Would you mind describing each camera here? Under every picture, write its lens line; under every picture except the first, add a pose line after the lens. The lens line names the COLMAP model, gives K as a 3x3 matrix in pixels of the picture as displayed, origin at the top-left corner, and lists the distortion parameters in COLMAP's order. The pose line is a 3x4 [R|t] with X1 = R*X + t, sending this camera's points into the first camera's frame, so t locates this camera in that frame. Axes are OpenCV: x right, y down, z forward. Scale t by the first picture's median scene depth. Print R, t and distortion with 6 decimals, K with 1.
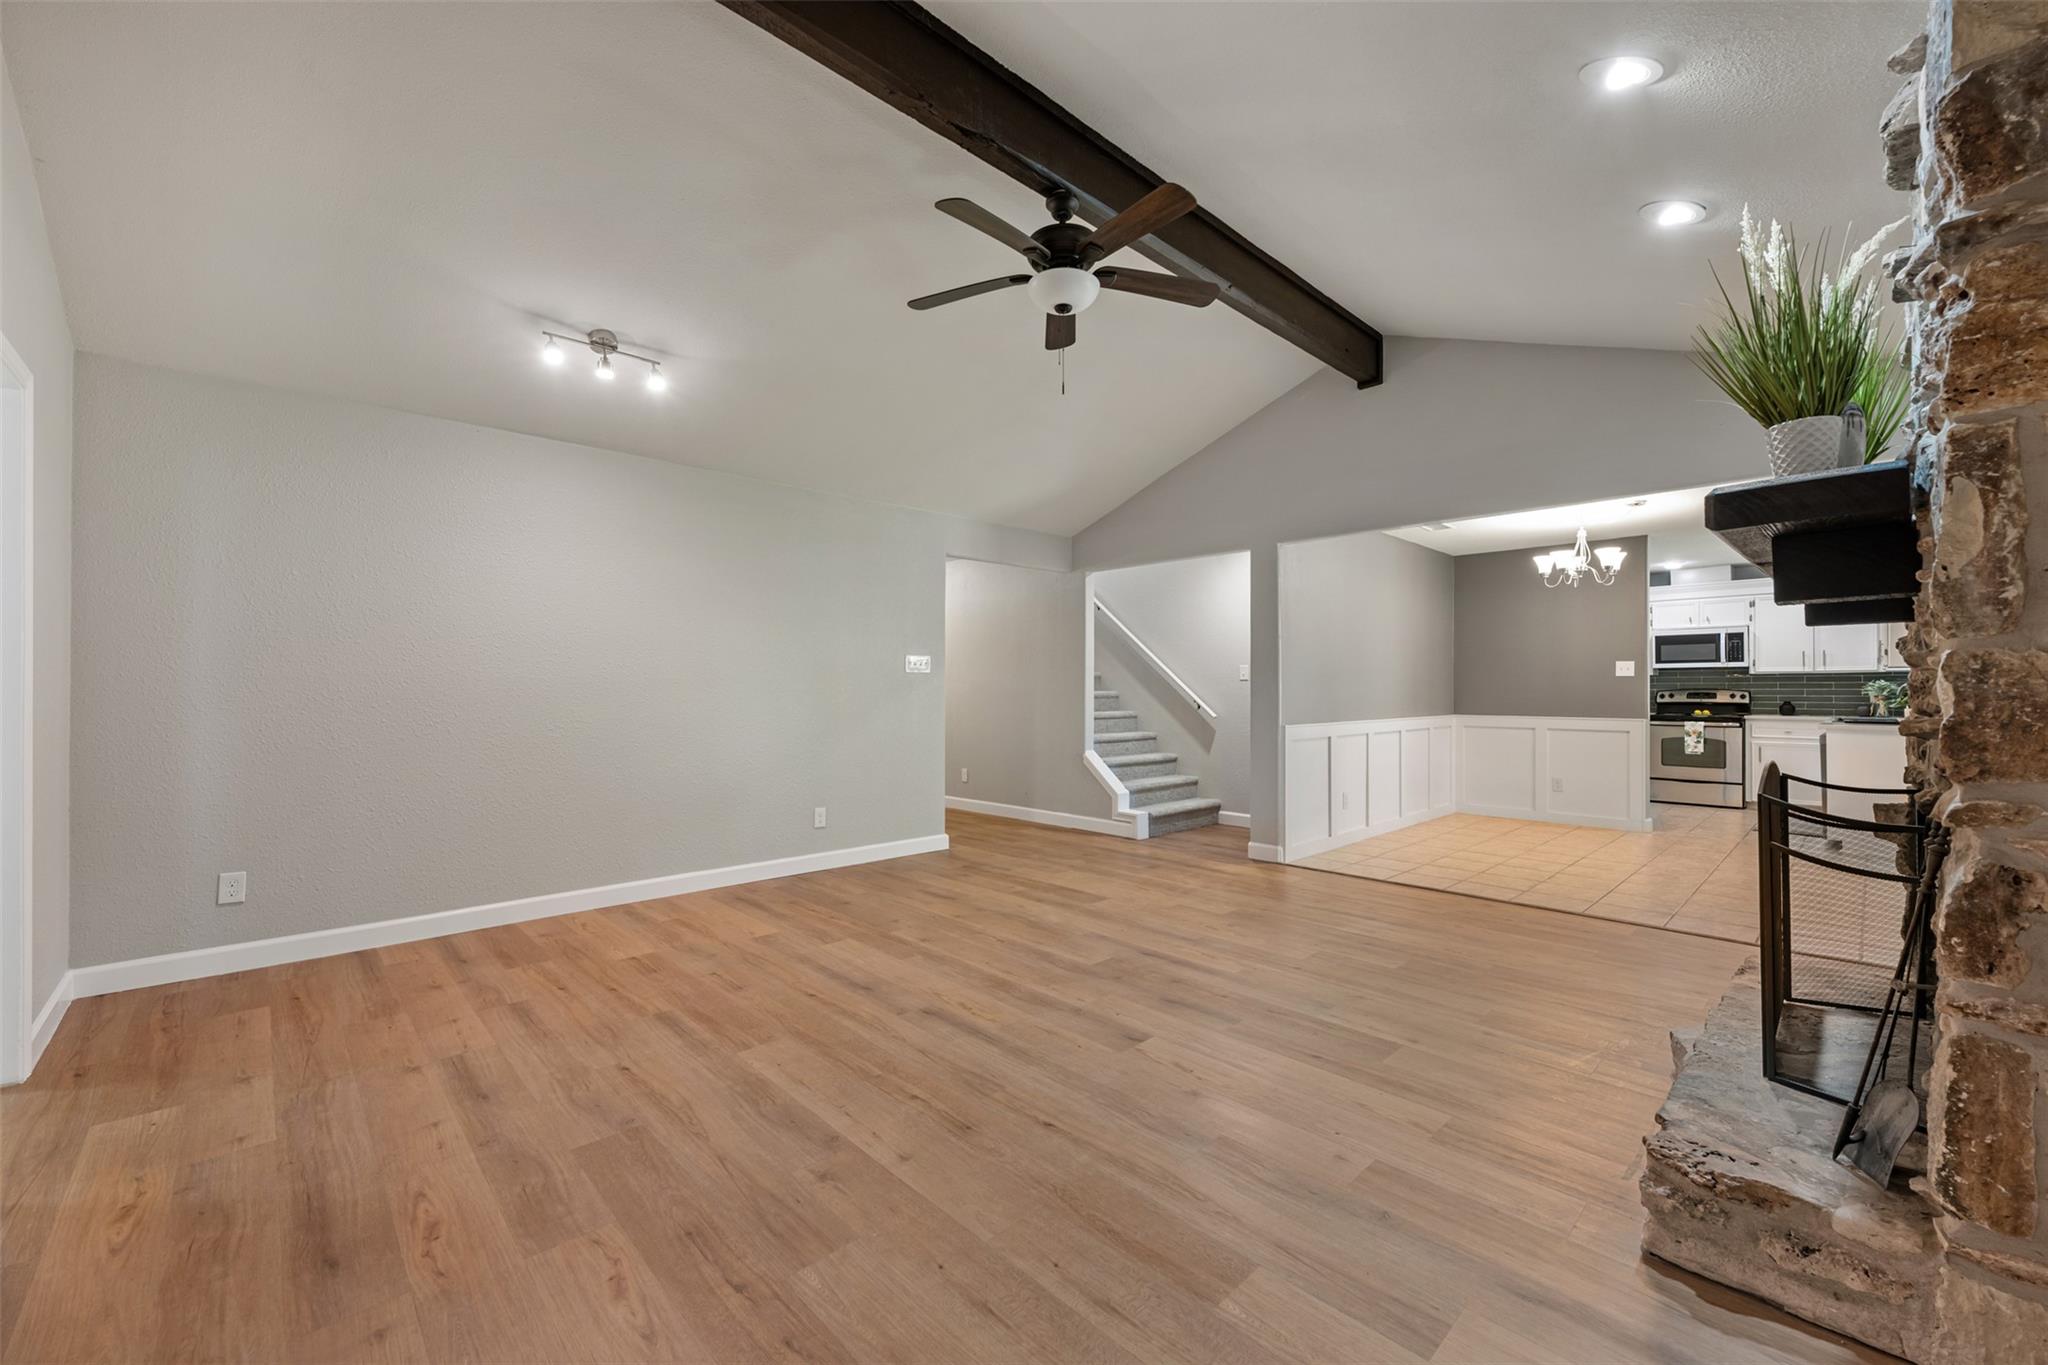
lens RADIAL K [[809.8, 0, 1023.0], [0, 809.8, 683.1], [0, 0, 1]] dist [-0.000680, 0.000075]
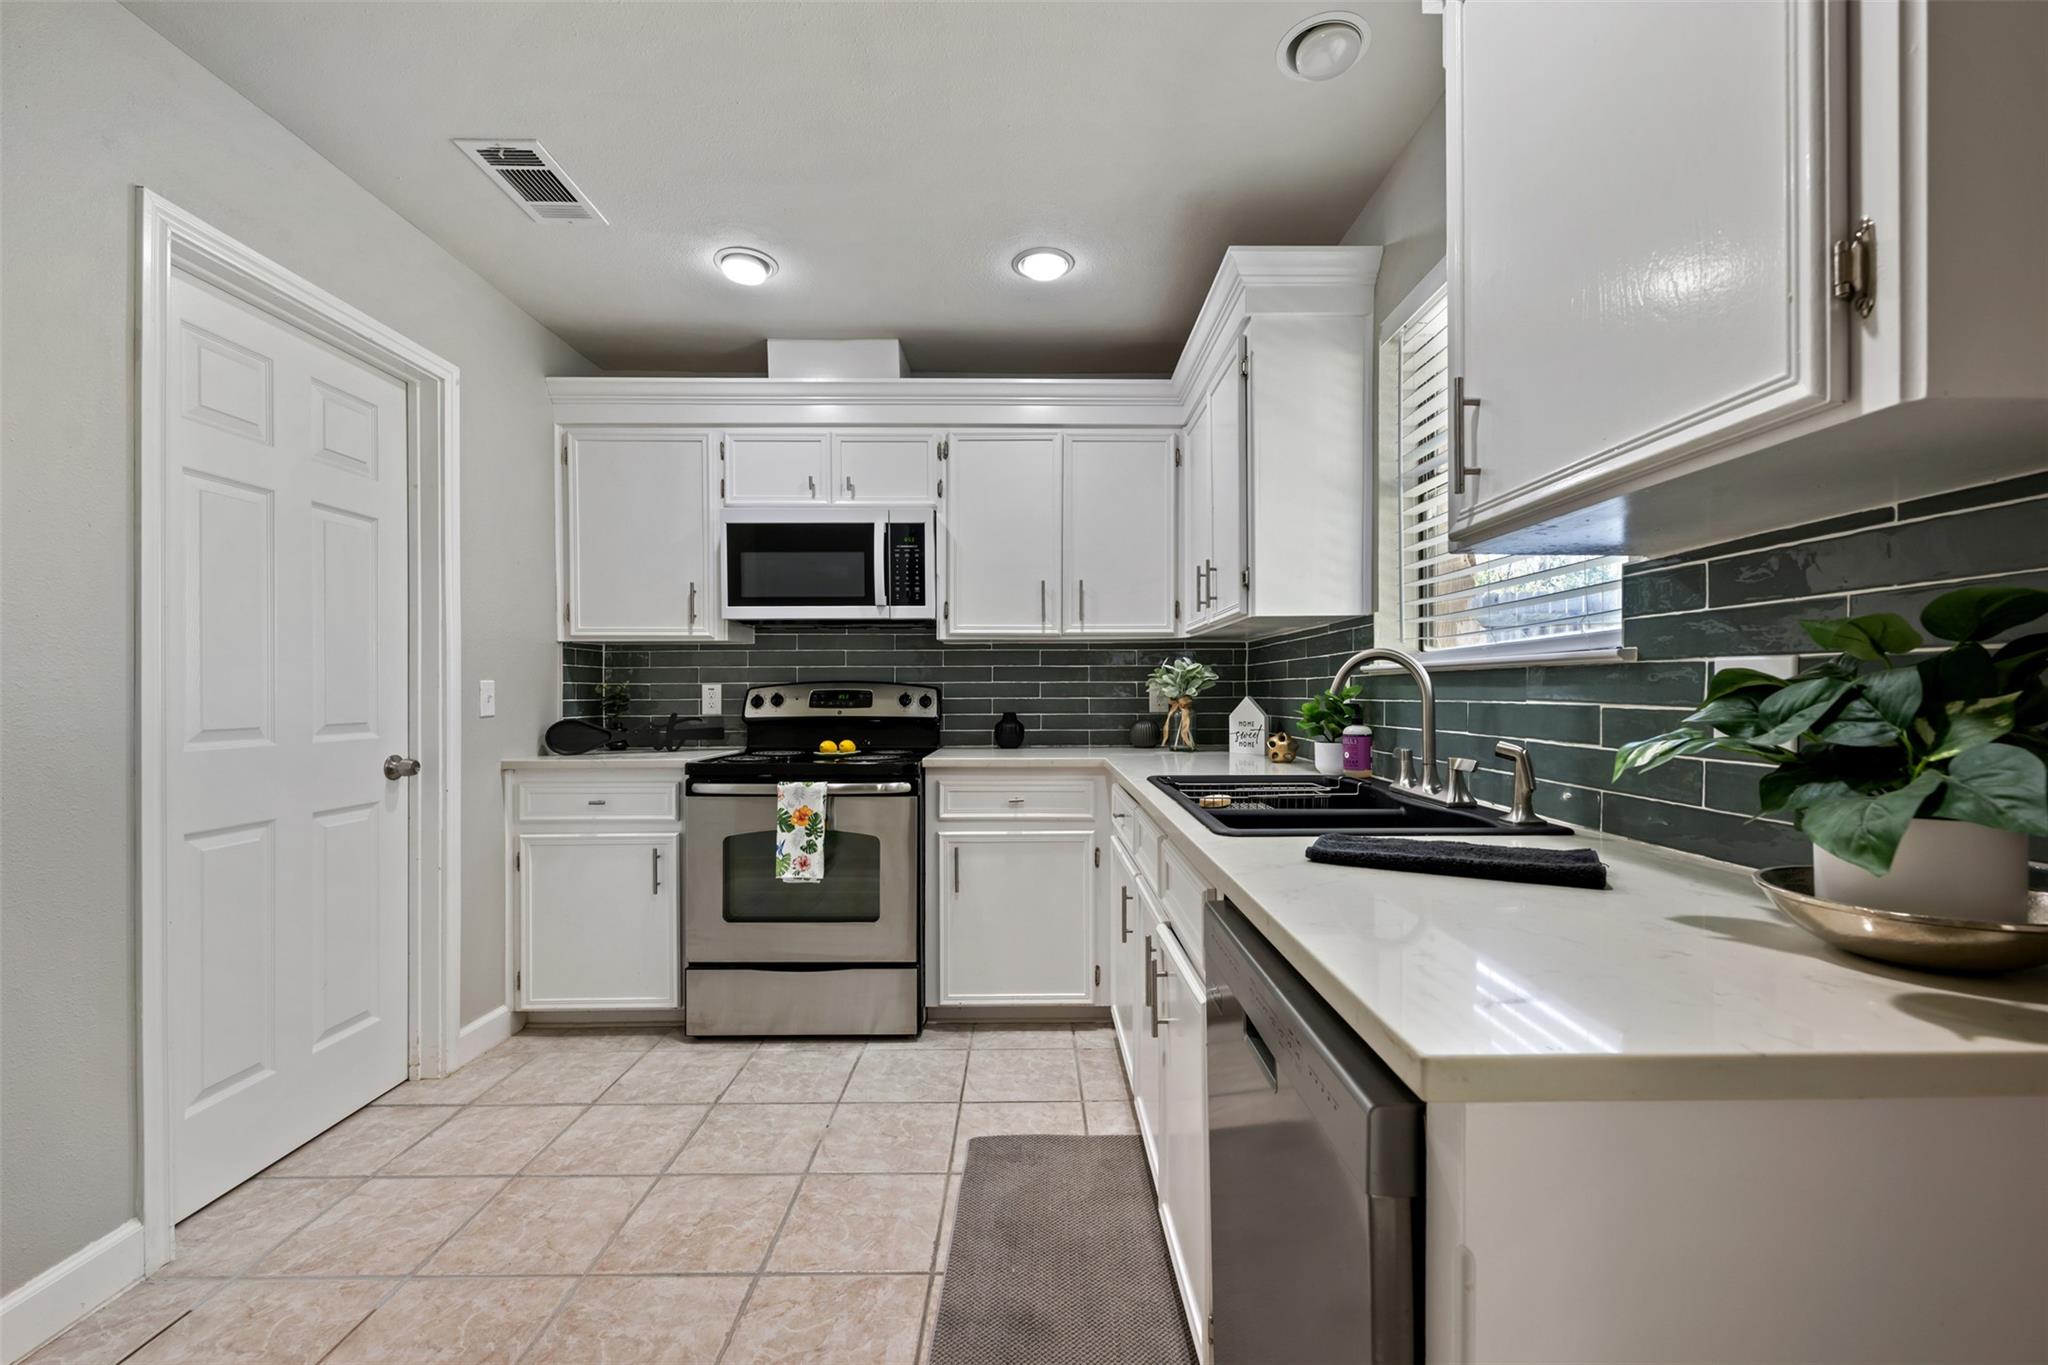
lens RADIAL K [[834.6, 0, 1042.6], [0, 834.6, 693.2], [0, 0, 1]] dist [-0.000342, 0.000017]
pose [[0.676263, -0.003150, 0.736654, 0.681387], [-0.004264, 0.999957, 0.008189, 0.010102], [-0.736648, -0.008679, 0.676221, 0.741178]]
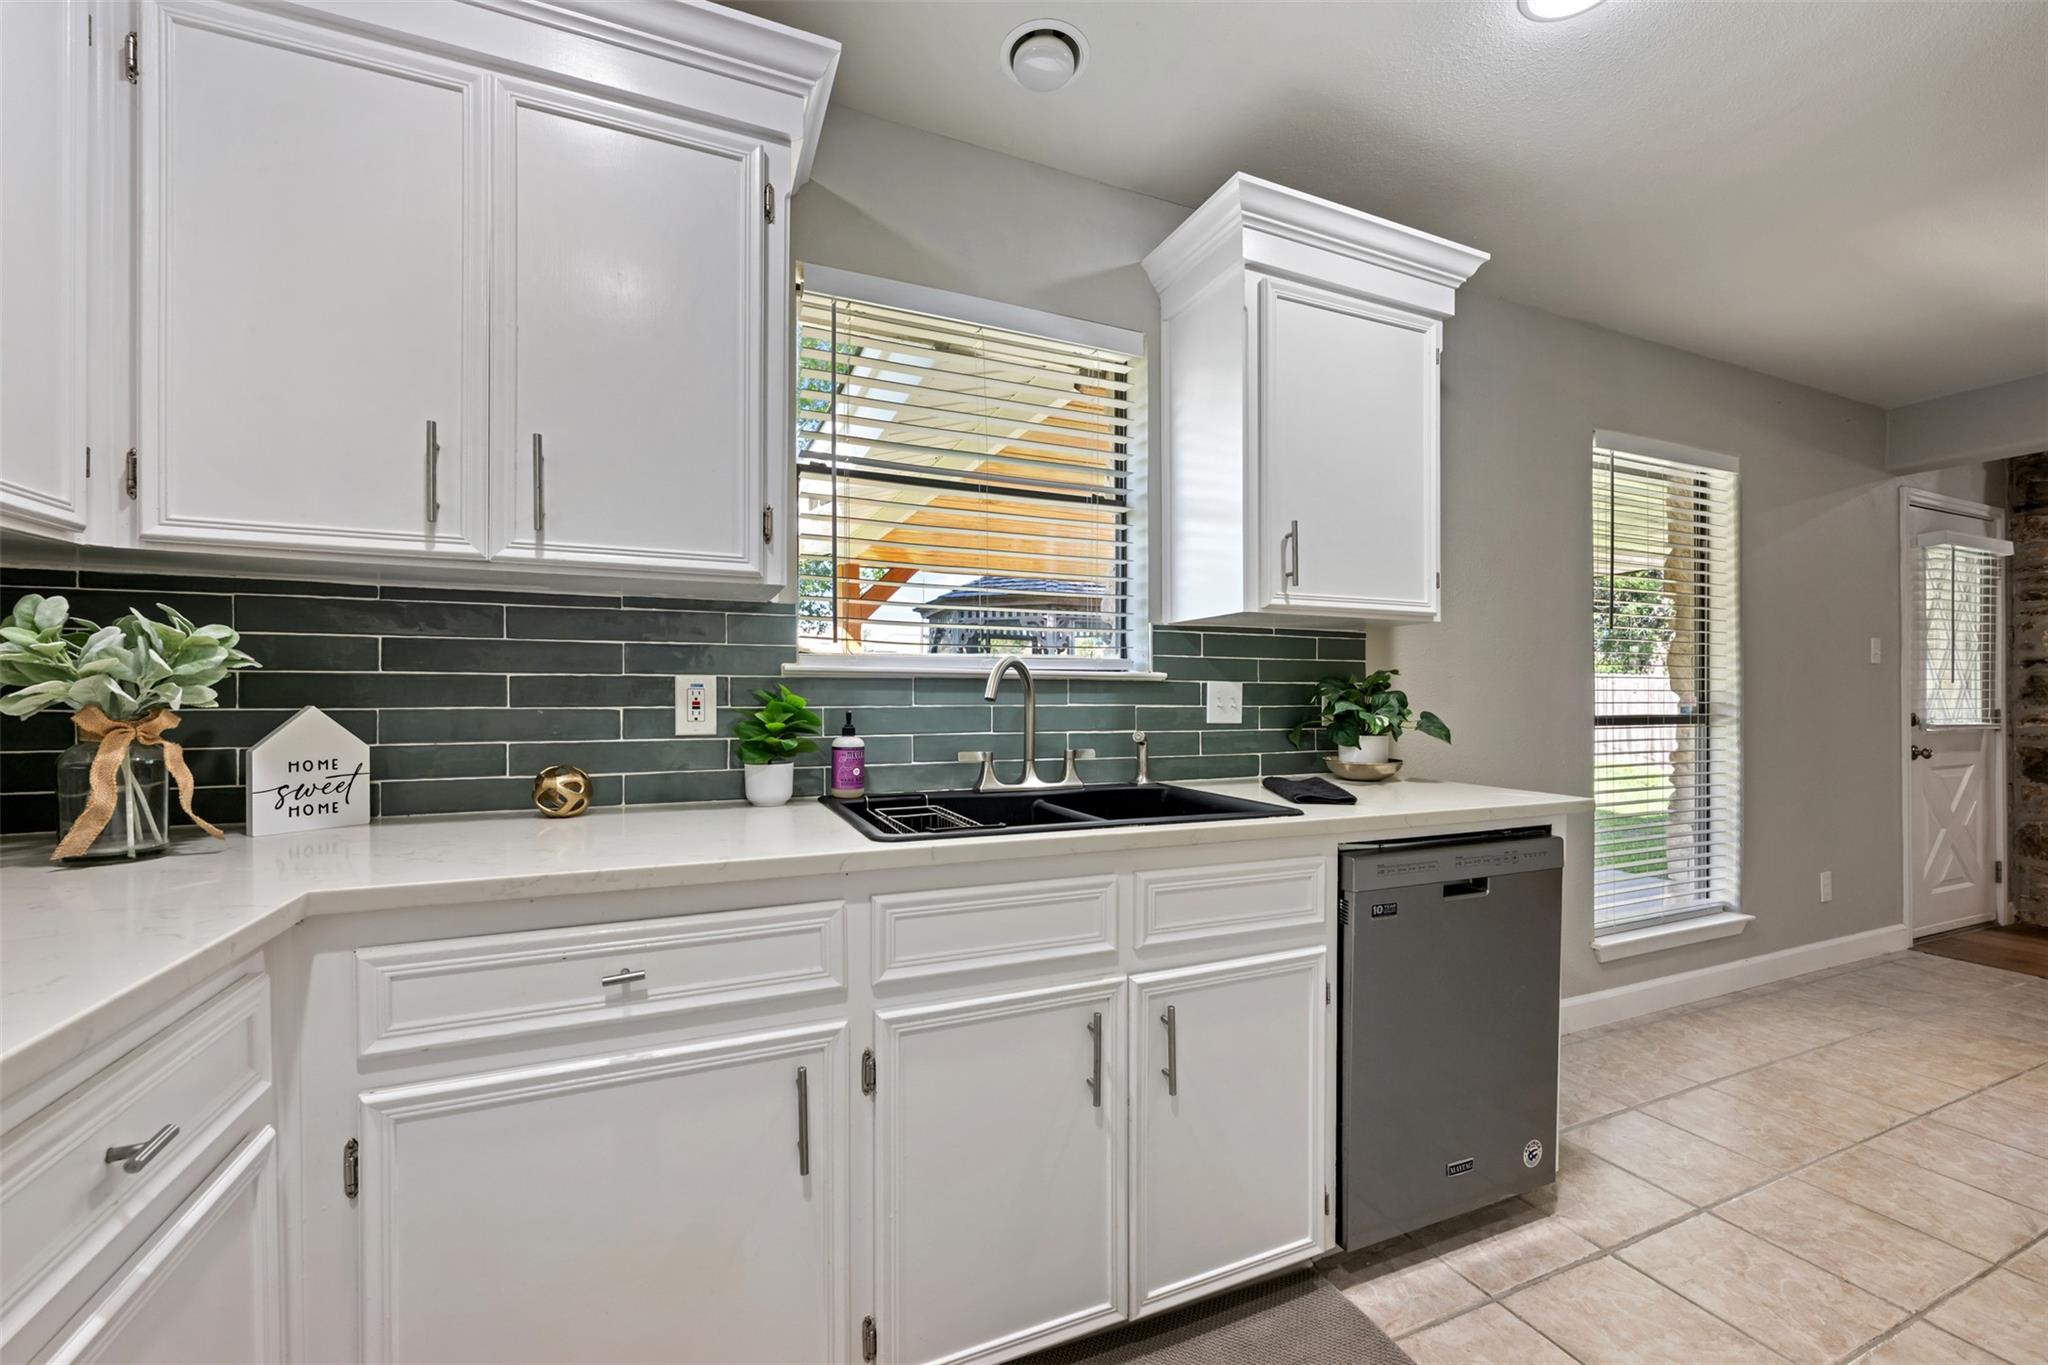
lens RADIAL K [[814.8, 0, 1023.8], [0, 814.8, 698.9], [0, 0, 1]] dist [-0.001470, 0.000055]
pose [[-0.938434, -0.004417, 0.345430, 0.824001], [-0.006122, 0.999974, -0.003843, 0.012384], [-0.345404, -0.005721, -0.938437, 1.039558]]
